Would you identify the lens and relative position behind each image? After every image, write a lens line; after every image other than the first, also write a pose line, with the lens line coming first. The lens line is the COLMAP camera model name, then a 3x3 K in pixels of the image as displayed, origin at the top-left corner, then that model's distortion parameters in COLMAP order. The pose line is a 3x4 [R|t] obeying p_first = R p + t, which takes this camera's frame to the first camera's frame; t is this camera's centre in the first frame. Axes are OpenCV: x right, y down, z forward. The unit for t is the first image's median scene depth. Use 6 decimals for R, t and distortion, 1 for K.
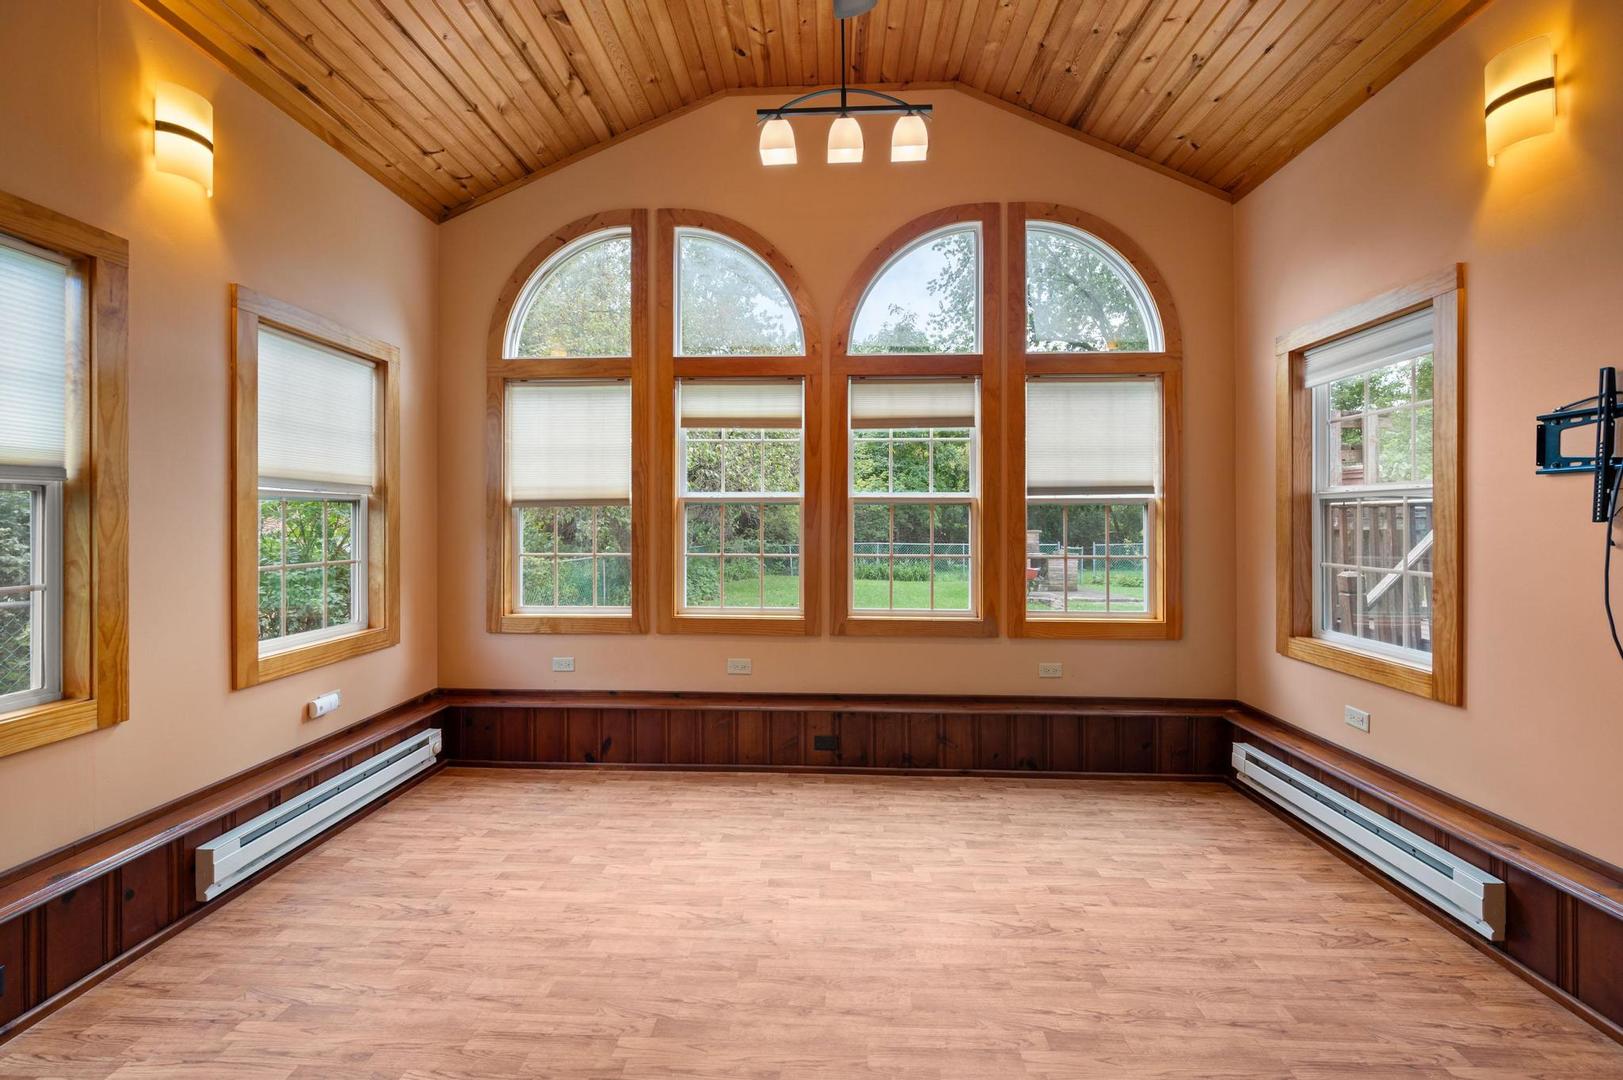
lens RADIAL K [[644.8, 0, 808.1], [0, 644.8, 522.7], [0, 0, 1]] dist [-0.000027, -0.000385]
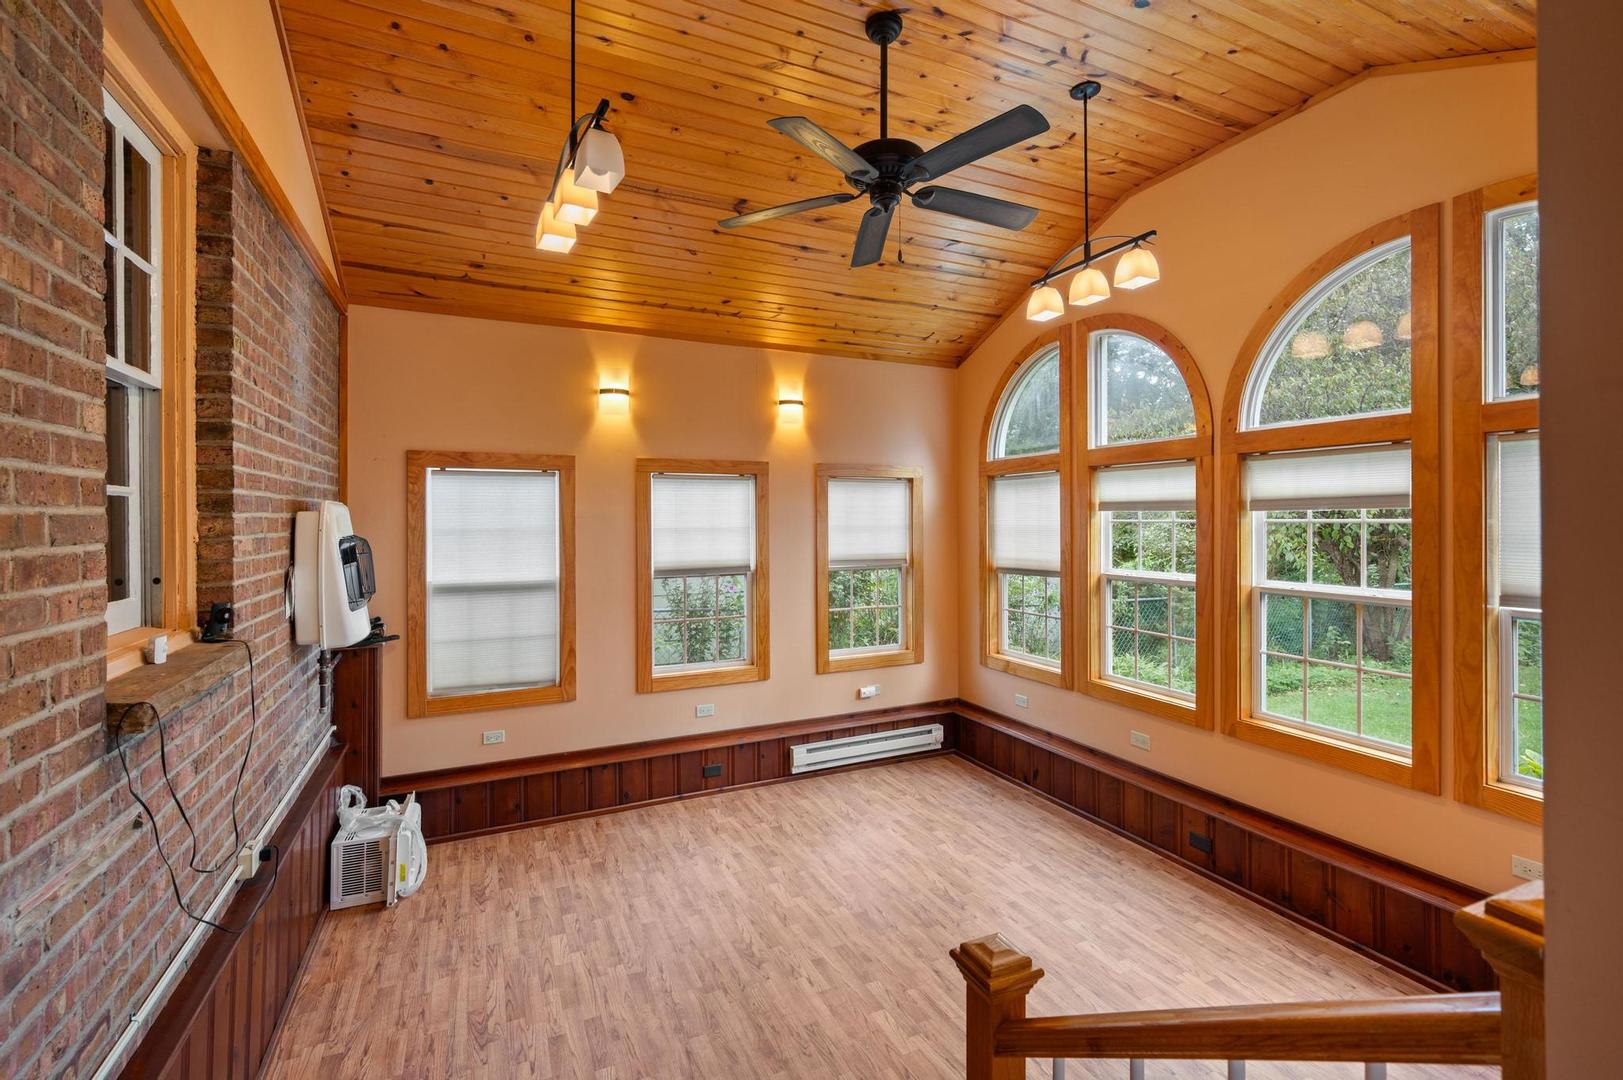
lens RADIAL K [[706.0, 0, 817.3], [0, 706.0, 530.0], [0, 0, 1]] dist [-0.000644, -0.000235]
pose [[0.473456, 0.009747, -0.880763, 0.704223], [0.001206, 0.999931, 0.011714, -0.142448], [0.880816, -0.006608, 0.473412, 0.001566]]
